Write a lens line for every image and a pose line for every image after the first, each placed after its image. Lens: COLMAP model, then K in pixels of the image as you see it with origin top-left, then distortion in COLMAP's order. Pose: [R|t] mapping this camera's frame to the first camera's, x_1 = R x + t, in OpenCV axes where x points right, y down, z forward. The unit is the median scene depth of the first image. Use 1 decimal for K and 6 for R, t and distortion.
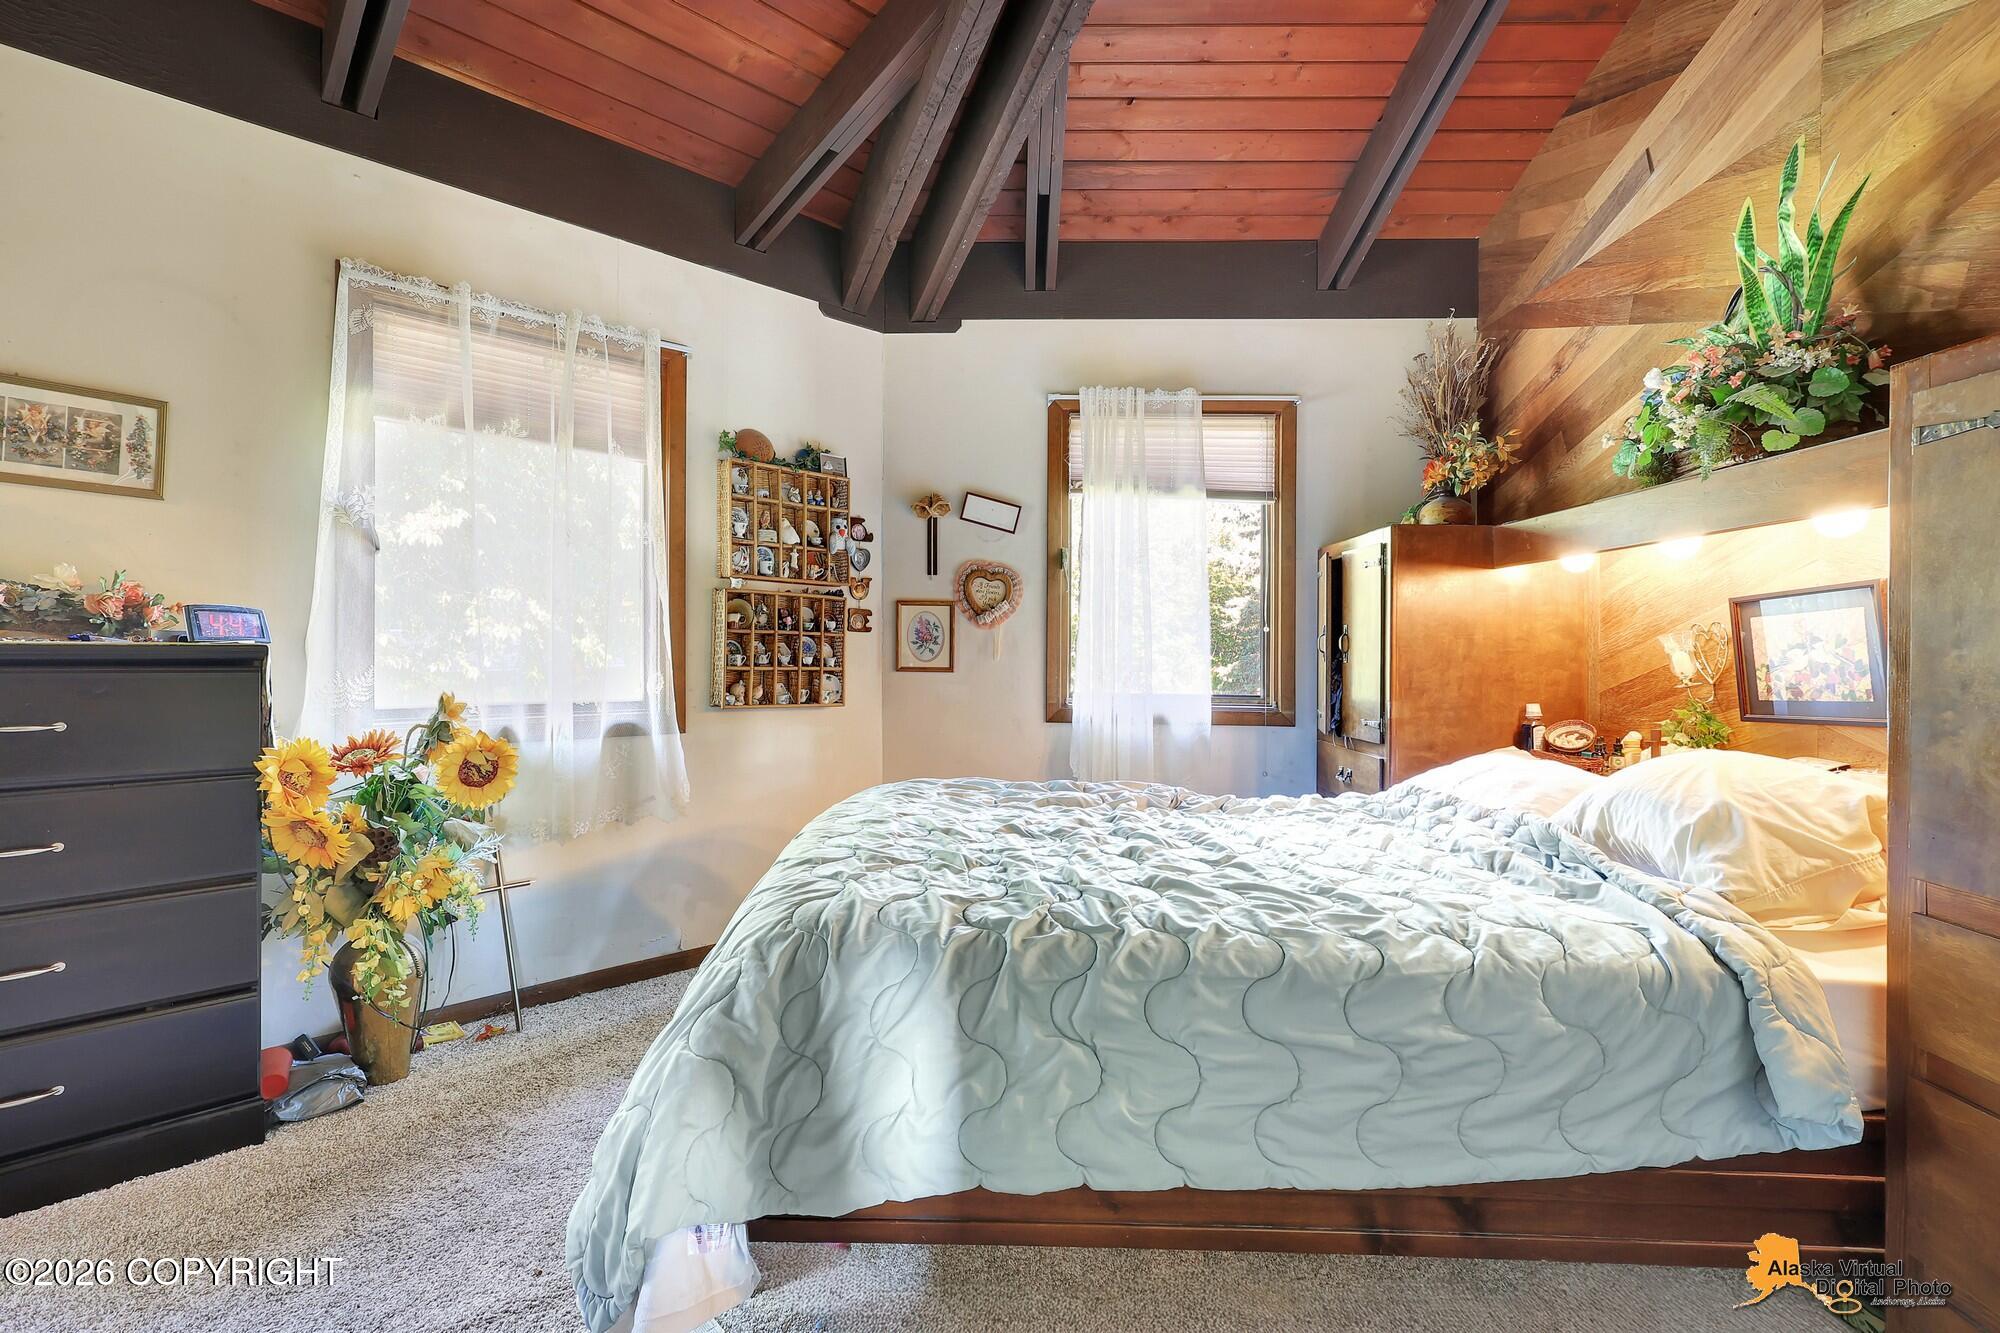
lens RADIAL K [[943.4, 0, 1000.0], [0, 943.4, 666.5], [0, 0, 1]] dist [0.000028, -0.000653]
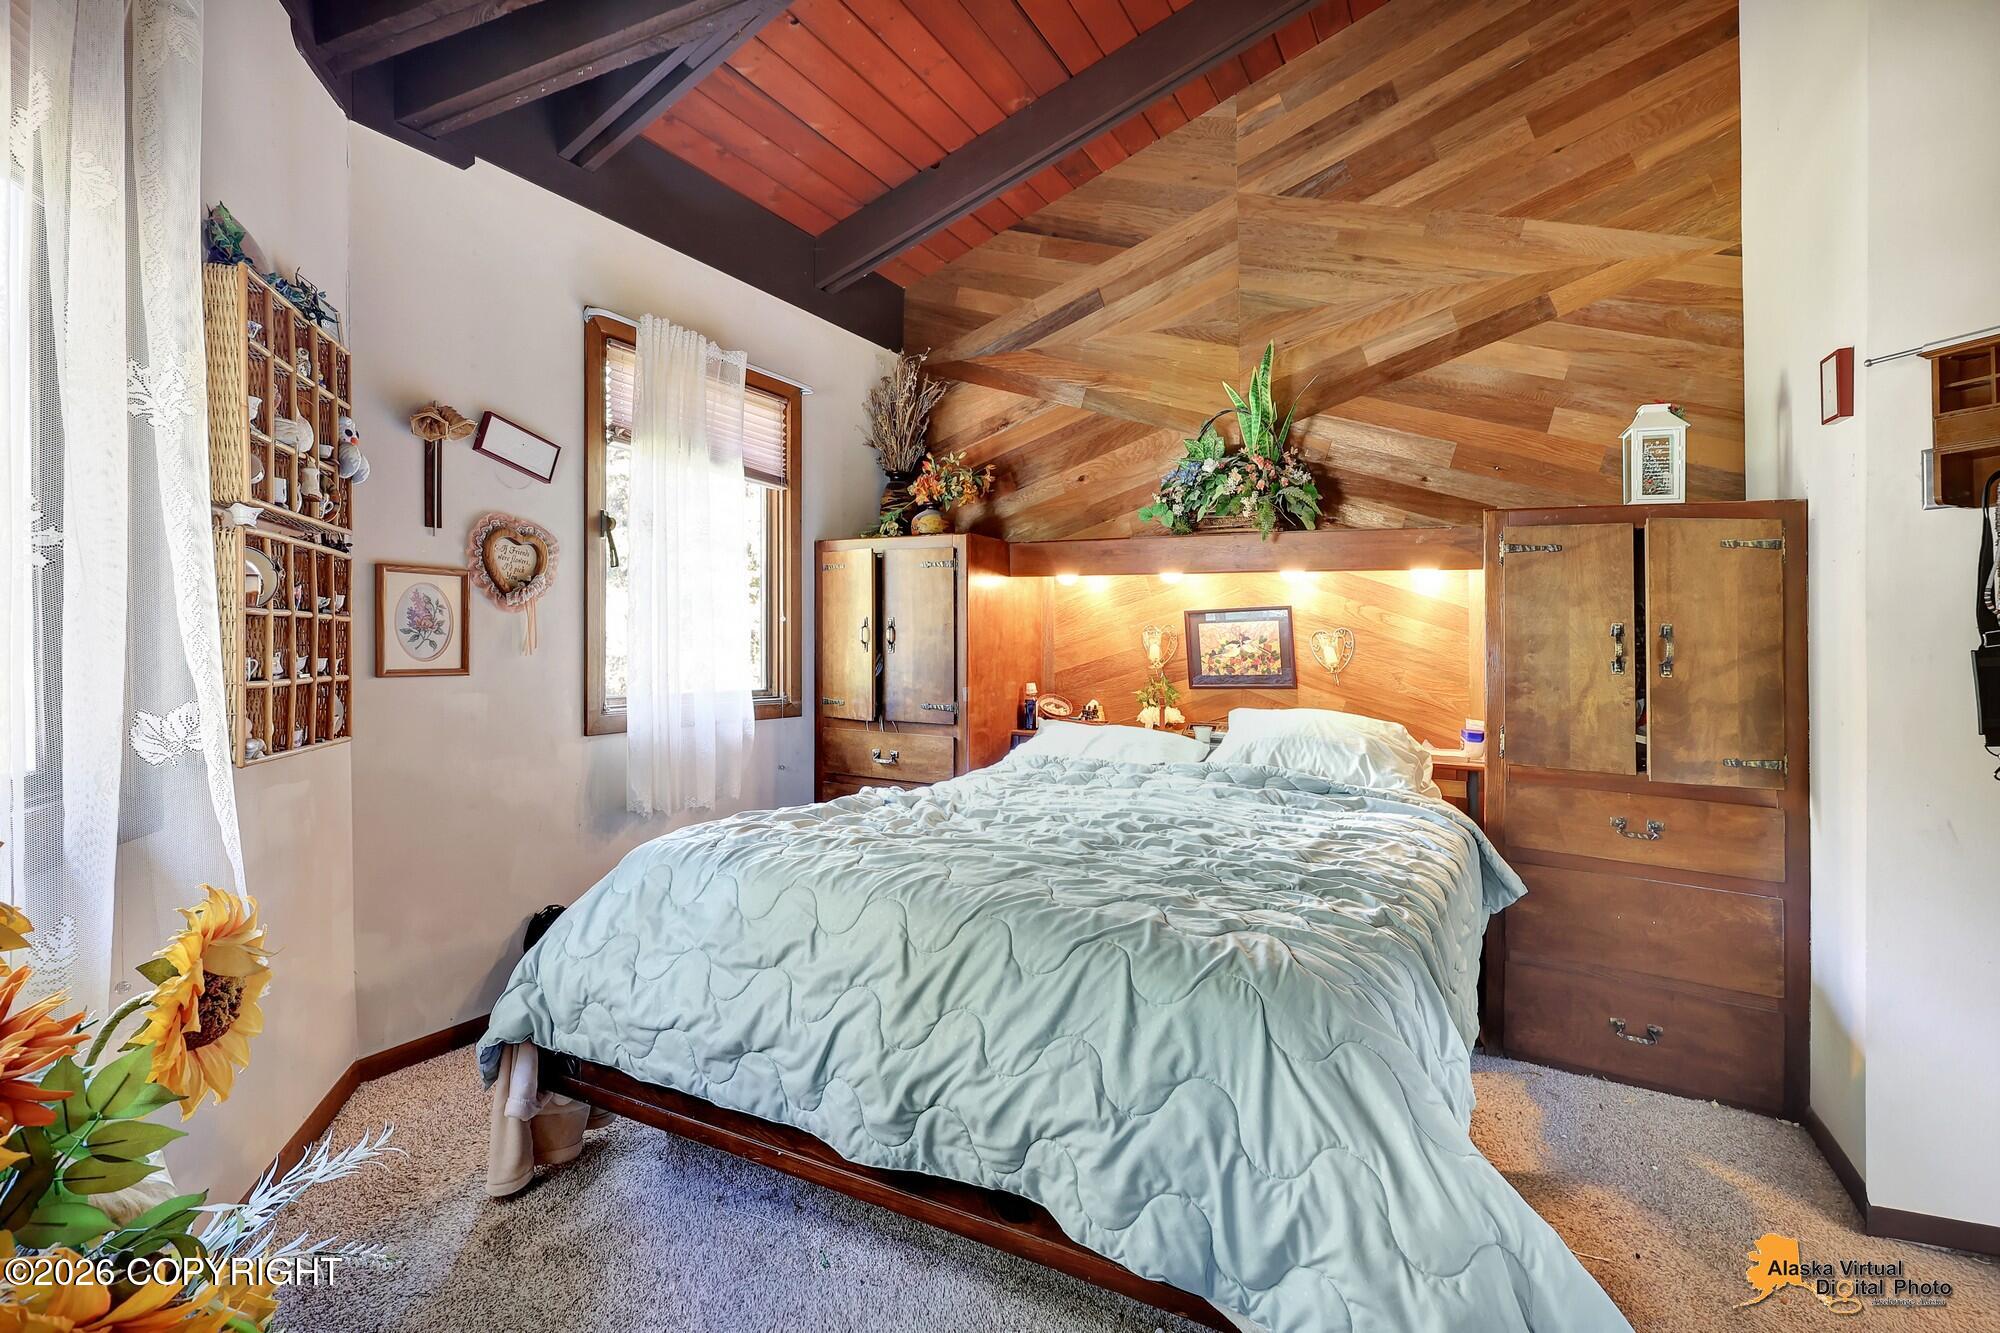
lens RADIAL K [[939.6, 0, 1001.6], [0, 939.6, 643.1], [0, 0, 1]] dist [-0.000043, 0.000260]
pose [[0.458679, -0.009812, 0.888548, -0.473672], [0.003664, 0.999951, 0.009151, -0.021578], [-0.888595, -0.000942, 0.458692, 0.352619]]
